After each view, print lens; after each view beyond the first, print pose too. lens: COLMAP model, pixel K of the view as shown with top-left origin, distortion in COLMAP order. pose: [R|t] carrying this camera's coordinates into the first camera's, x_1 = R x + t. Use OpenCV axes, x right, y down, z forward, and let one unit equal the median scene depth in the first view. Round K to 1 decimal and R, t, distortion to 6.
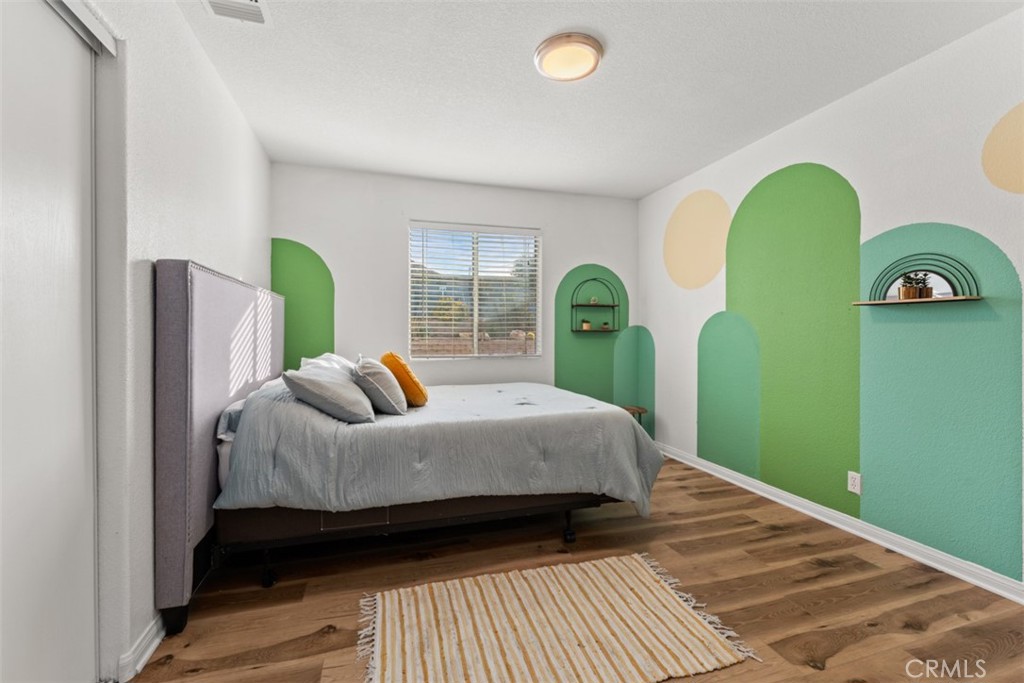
lens RADIAL K [[436.0, 0, 513.8], [0, 436.0, 336.2], [0, 0, 1]] dist [0.001304, 0.000073]
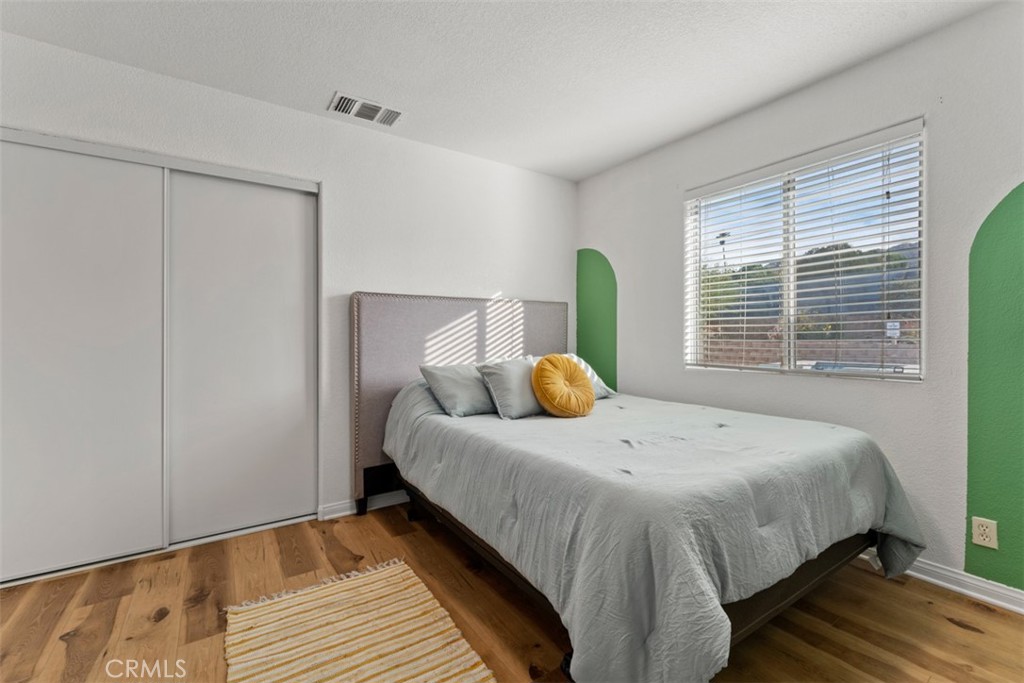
lens RADIAL K [[436.0, 0, 509.2], [0, 436.0, 342.0], [0, 0, 1]] dist [0.001304, 0.000073]
pose [[0.285265, 0.009241, -0.958404, 0.860560], [-0.001080, 0.999956, 0.009320, 0.001467], [0.958448, -0.001624, 0.285262, 0.940653]]
